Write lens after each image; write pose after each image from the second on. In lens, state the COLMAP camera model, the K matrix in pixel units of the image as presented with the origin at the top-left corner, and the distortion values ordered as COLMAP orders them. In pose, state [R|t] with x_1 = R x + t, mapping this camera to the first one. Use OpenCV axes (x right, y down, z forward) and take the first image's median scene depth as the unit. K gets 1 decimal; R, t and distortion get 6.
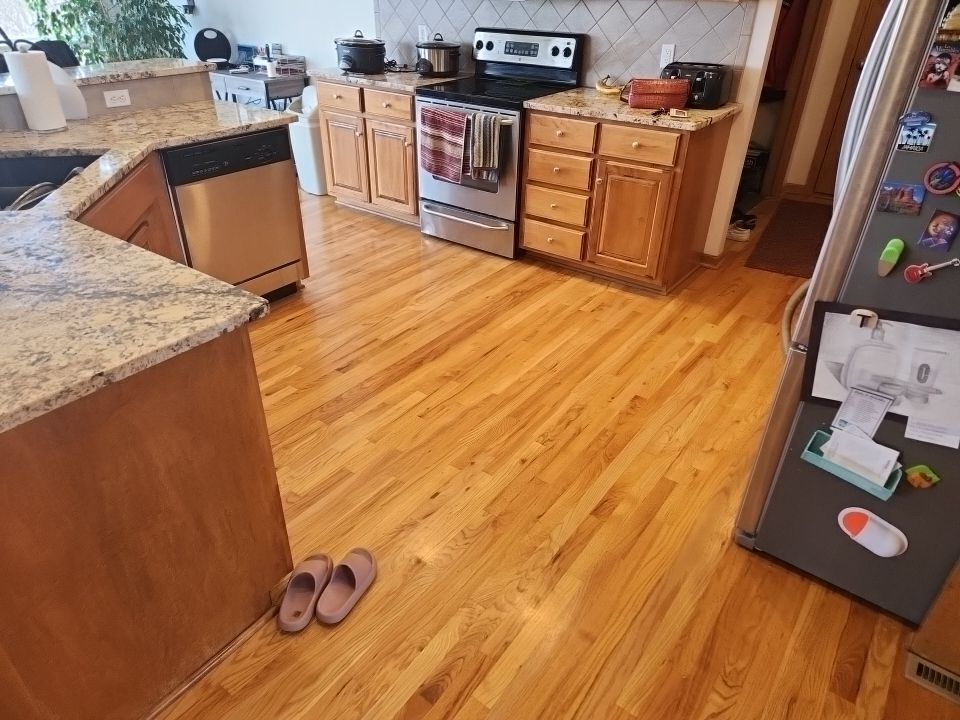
lens RADIAL K [[638.6, 0, 472.4], [0, 638.6, 368.1], [0, 0, 1]] dist [0.039375, -0.016953]
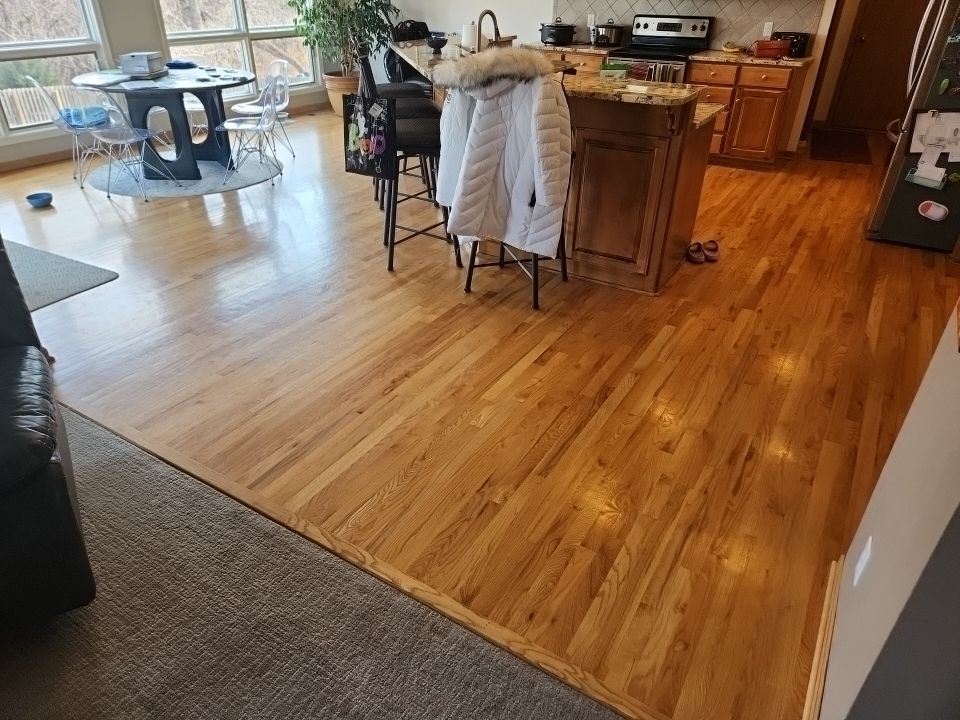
lens RADIAL K [[638.6, 0, 483.8], [0, 638.6, 352.4], [0, 0, 1]] dist [0.039375, -0.016953]
pose [[0.995902, -0.044512, 0.078722, -0.676845], [0.046008, 0.998792, -0.017287, 0.395854], [-0.077857, 0.020838, 0.996747, -0.679991]]
